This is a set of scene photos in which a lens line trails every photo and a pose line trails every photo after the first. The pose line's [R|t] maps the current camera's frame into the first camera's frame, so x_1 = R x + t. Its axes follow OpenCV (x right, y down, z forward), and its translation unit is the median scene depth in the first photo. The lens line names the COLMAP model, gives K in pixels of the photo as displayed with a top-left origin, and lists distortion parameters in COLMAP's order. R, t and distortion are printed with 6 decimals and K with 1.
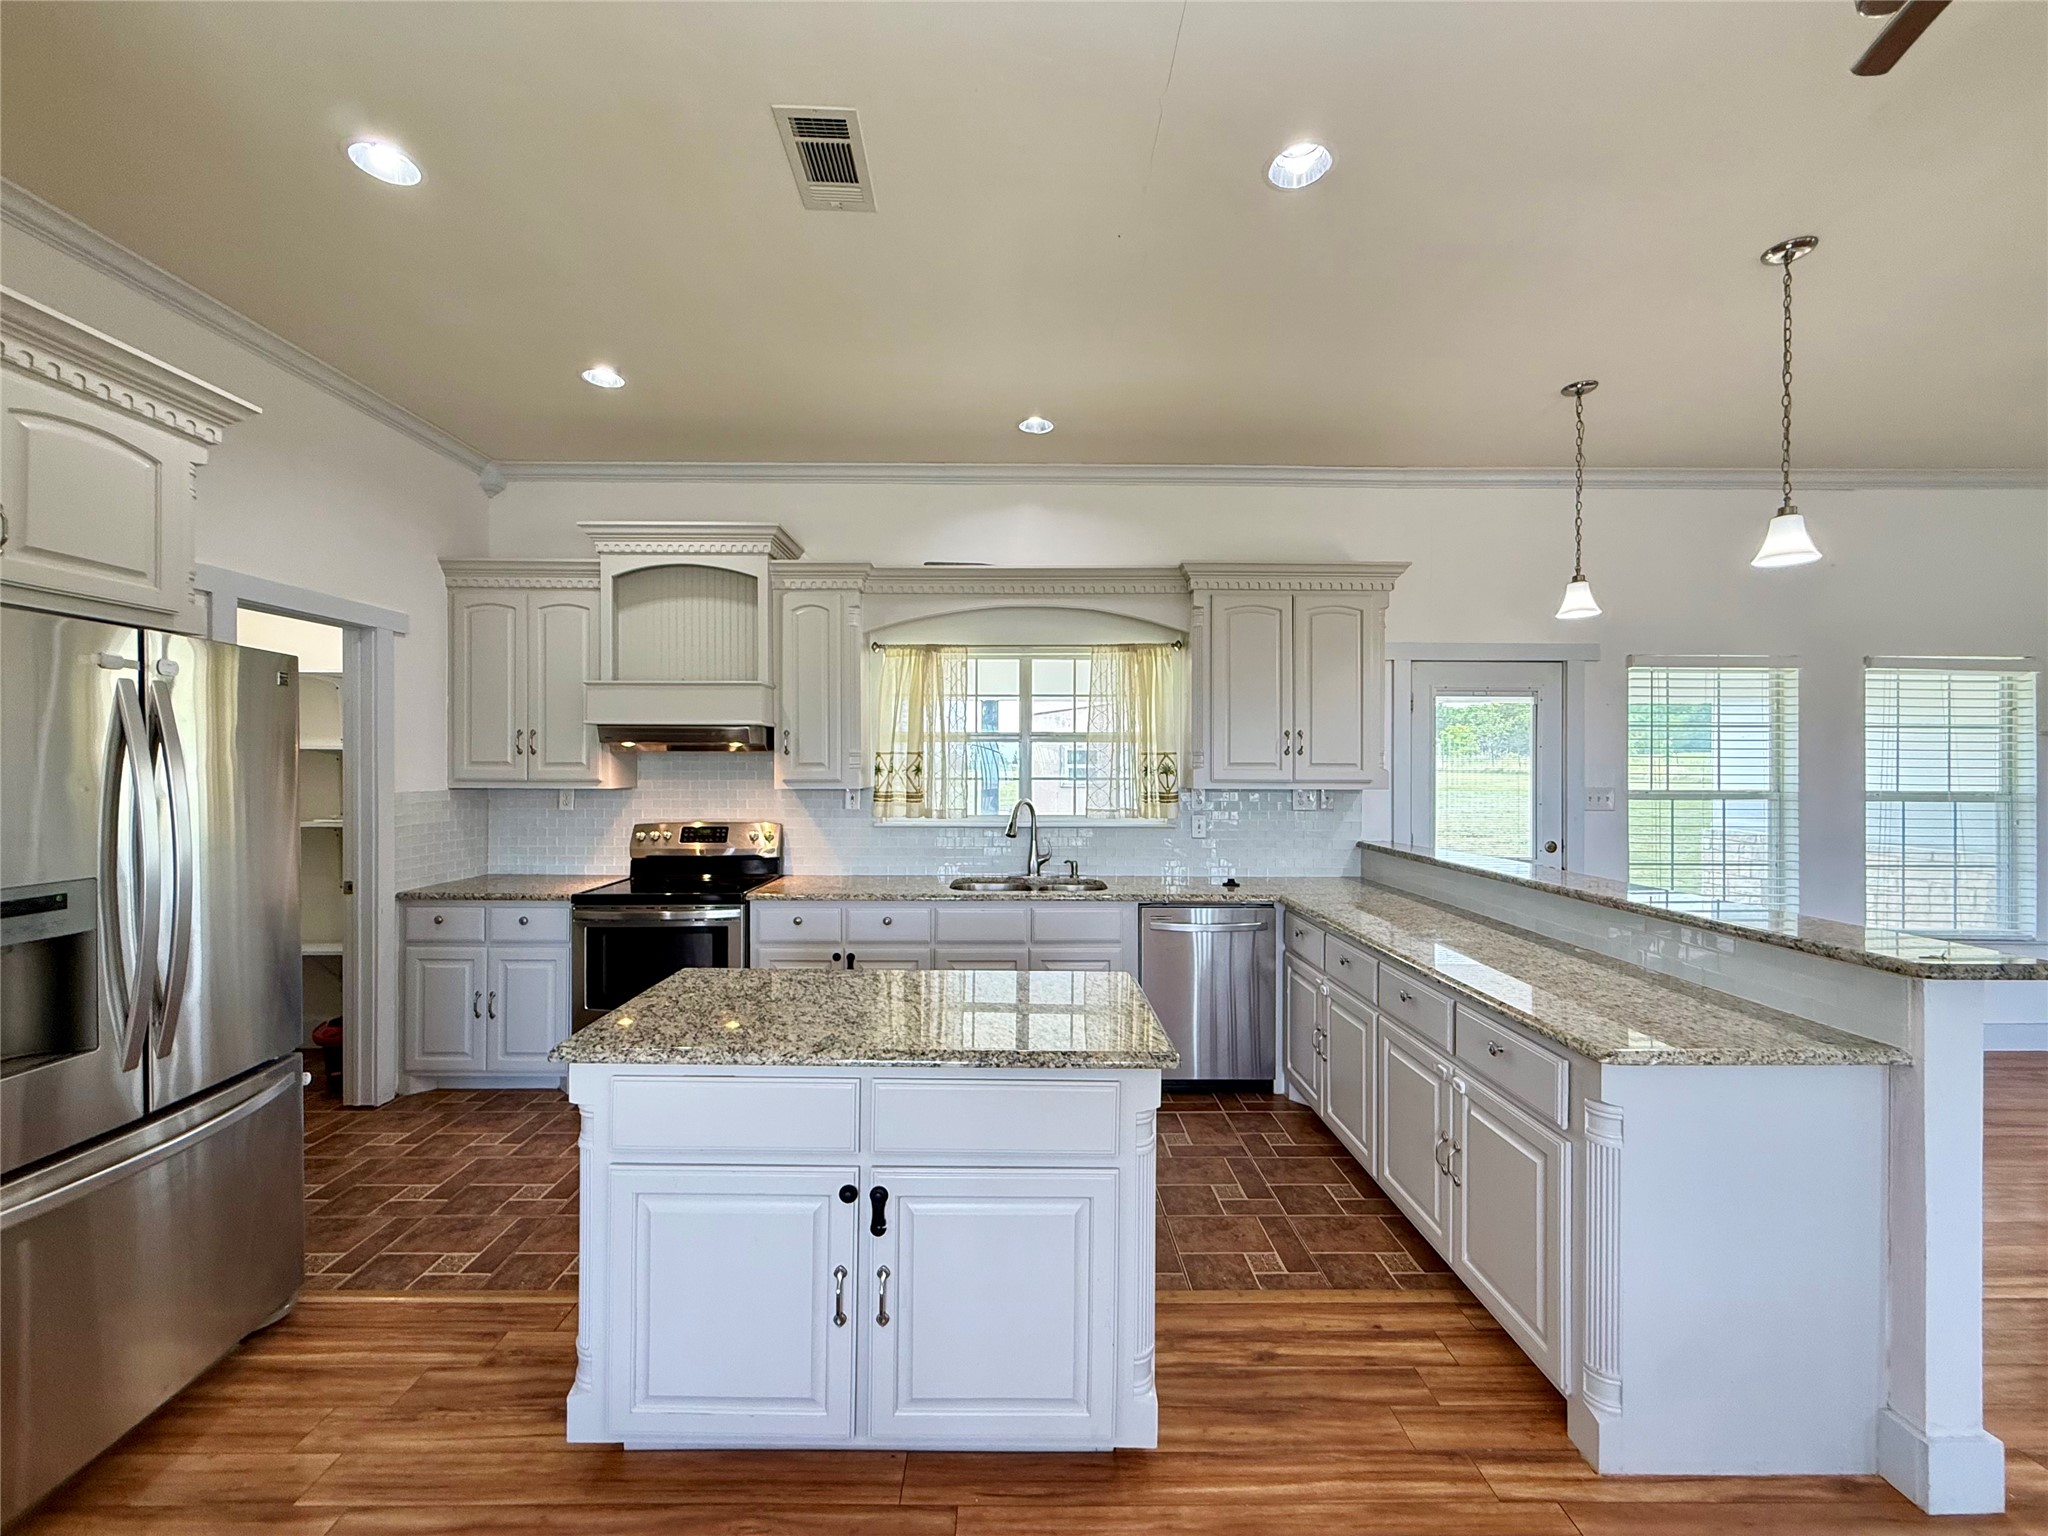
lens RADIAL K [[810.9, 0, 1009.3], [0, 810.9, 744.7], [0, 0, 1]] dist [0.012496, -0.000627]
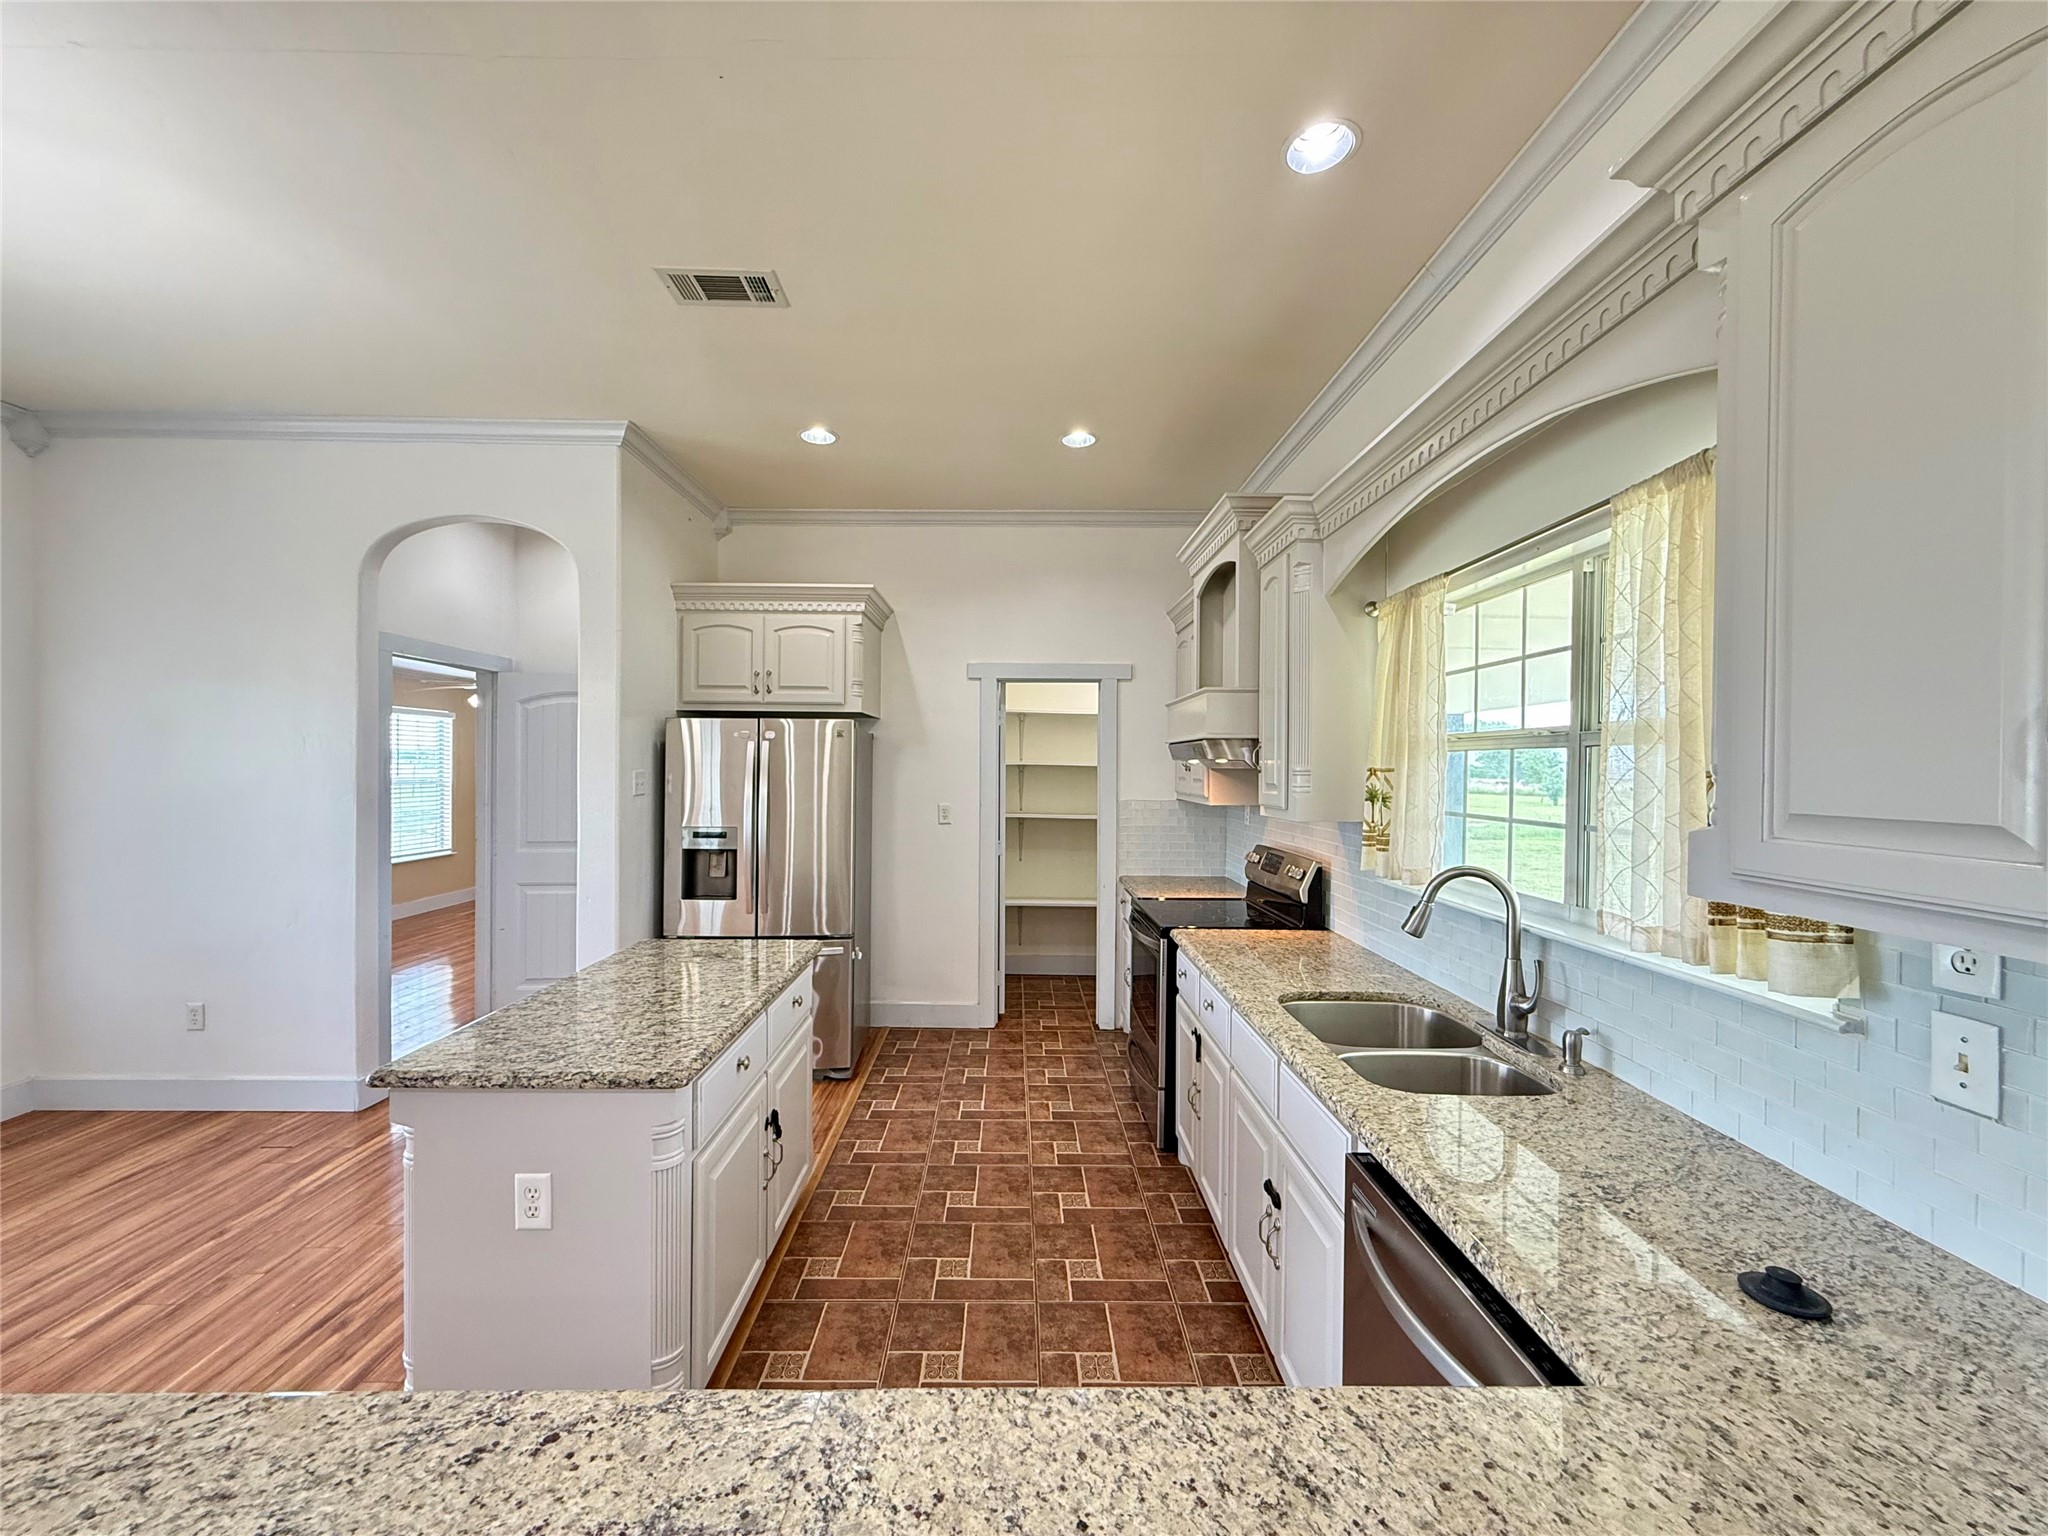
lens RADIAL K [[810.9, 0, 1009.3], [0, 810.9, 744.7], [0, 0, 1]] dist [0.012496, -0.000627]
pose [[0.004707, -0.023430, -0.999714, 0.541366], [0.023063, 0.999462, -0.023316, -0.001659], [0.999723, -0.022946, 0.005245, 0.780712]]
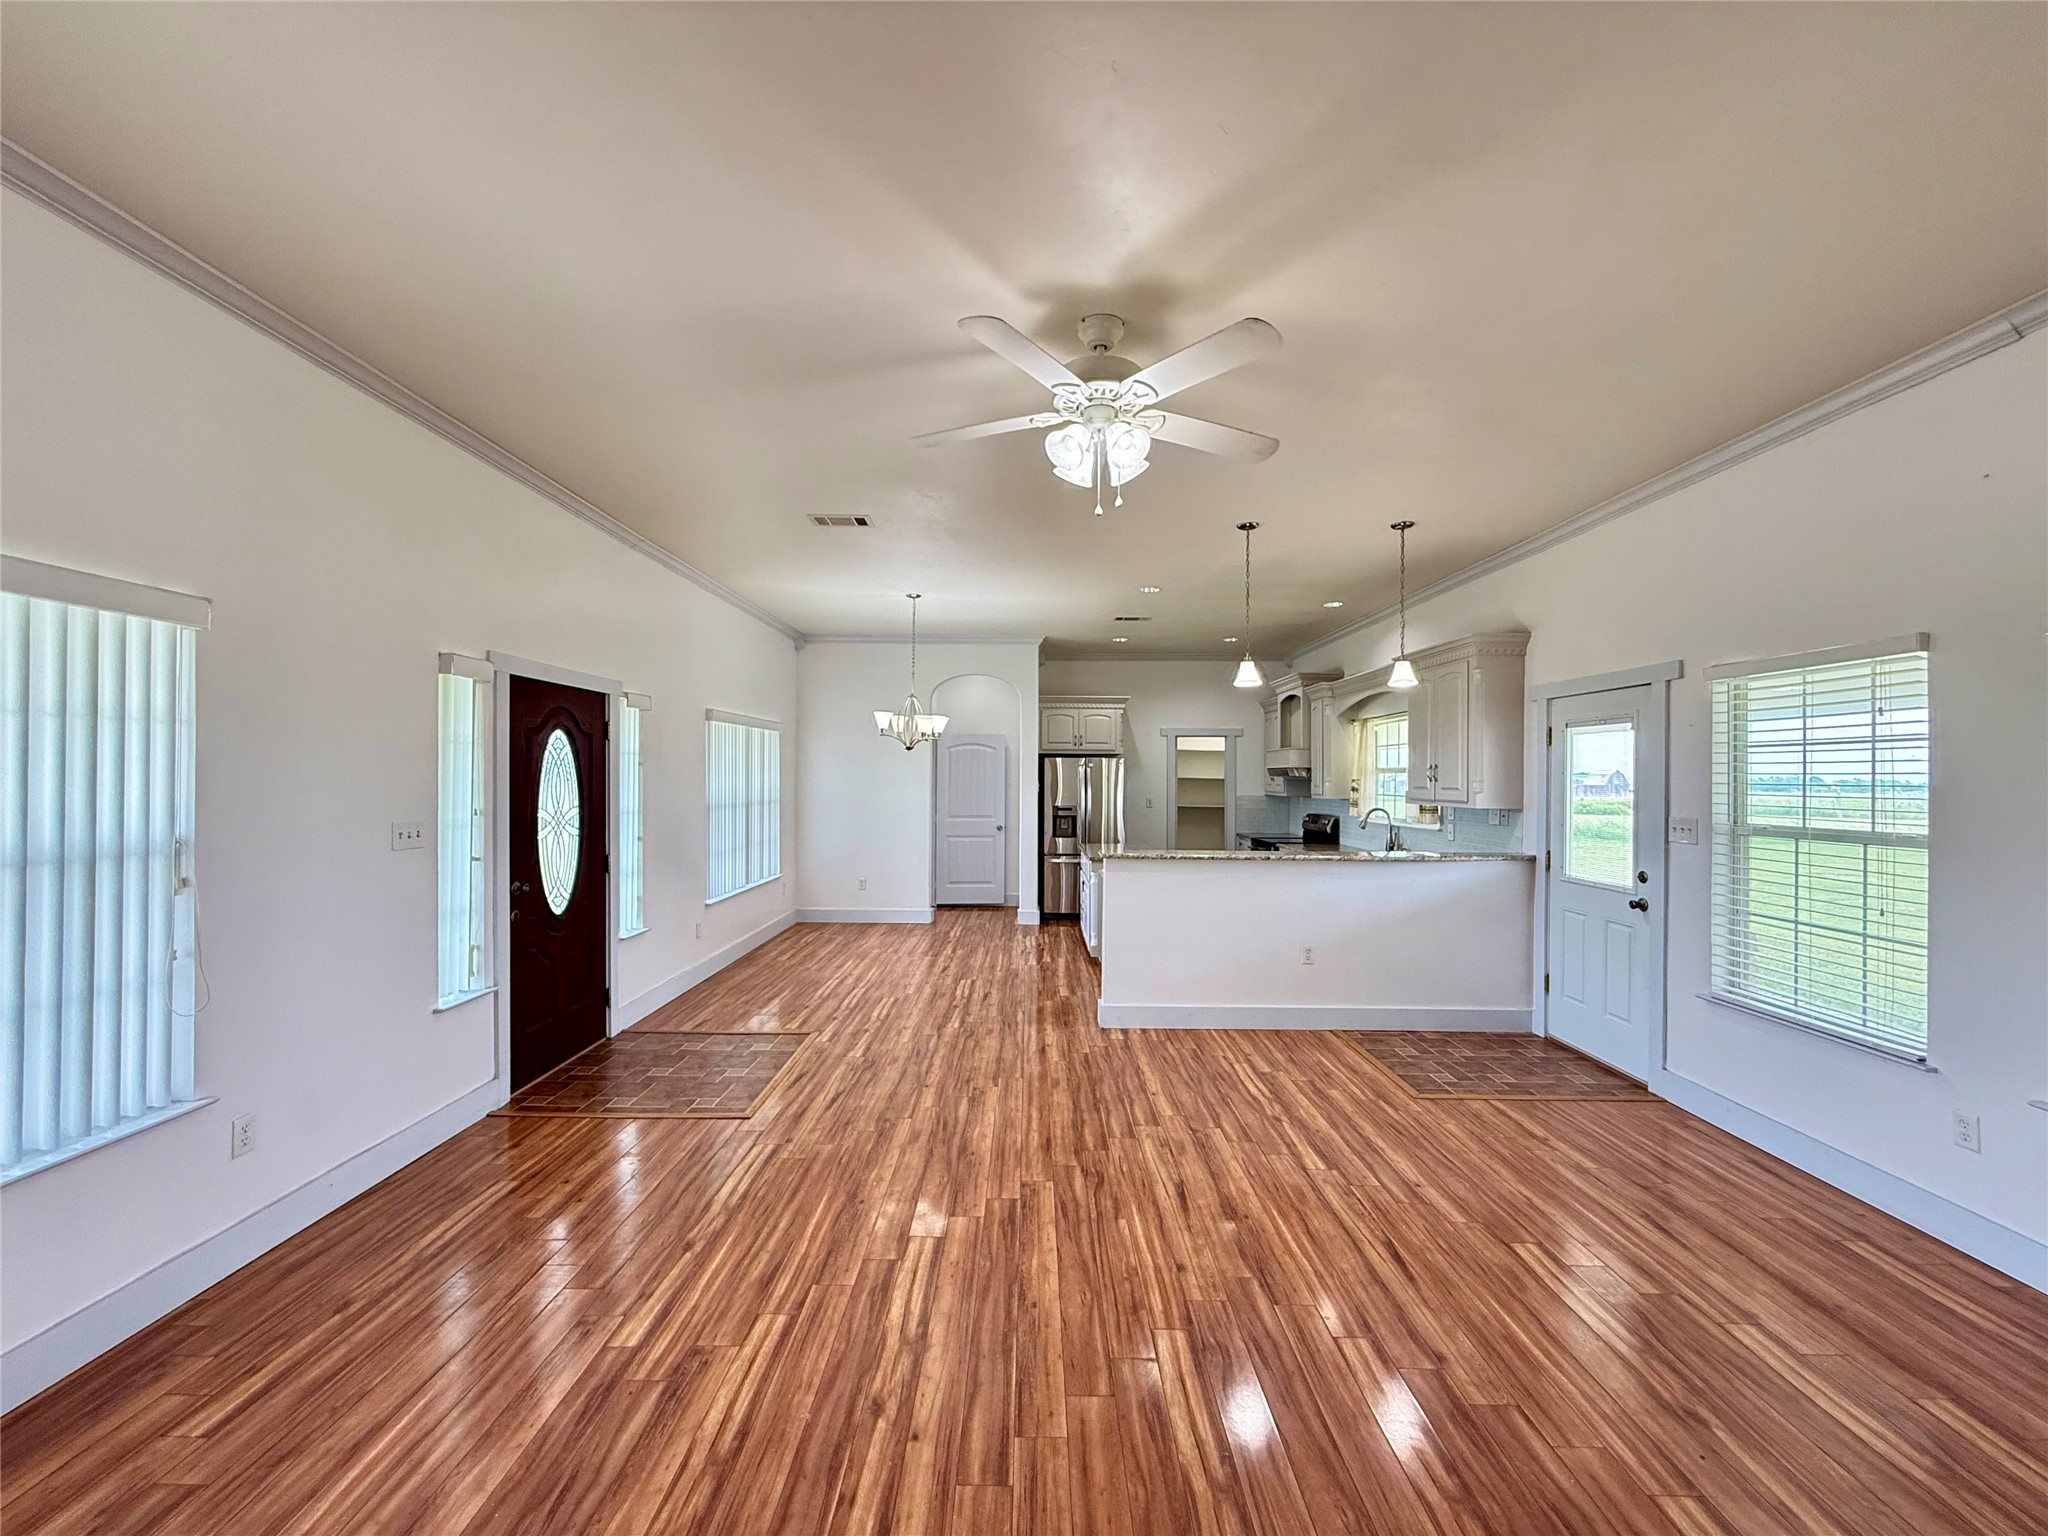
lens RADIAL K [[810.9, 0, 1009.3], [0, 810.9, 744.7], [0, 0, 1]] dist [0.012496, -0.000627]
pose [[-0.029956, -0.045151, -0.998531, 1.906411], [0.018619, 0.998781, -0.045721, -0.000529], [0.999378, -0.019961, -0.029079, 0.297351]]
